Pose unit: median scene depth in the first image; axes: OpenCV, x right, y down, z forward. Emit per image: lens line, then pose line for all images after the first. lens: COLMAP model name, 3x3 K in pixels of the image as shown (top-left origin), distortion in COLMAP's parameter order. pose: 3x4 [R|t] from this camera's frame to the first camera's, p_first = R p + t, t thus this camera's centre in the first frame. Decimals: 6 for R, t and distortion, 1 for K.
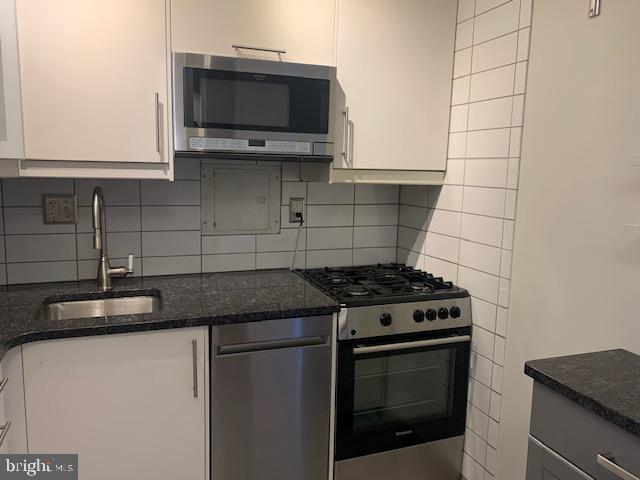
lens RADIAL K [[489.9, 0, 317.8], [0, 489.9, 237.5], [0, 0, 1]] dist [0.086100, -0.154726]
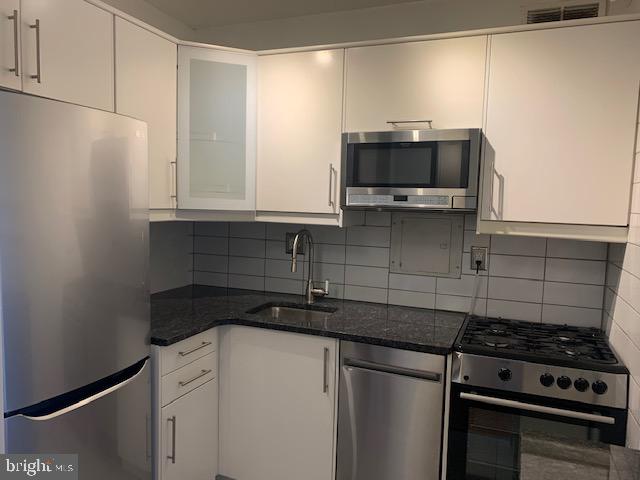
lens RADIAL K [[489.9, 0, 317.8], [0, 489.9, 237.5], [0, 0, 1]] dist [0.086100, -0.154726]
pose [[0.730812, 0.048930, -0.680823, 0.502085], [-0.107357, 0.993253, -0.043855, -0.019867], [0.674084, 0.105141, 0.731134, -0.004945]]
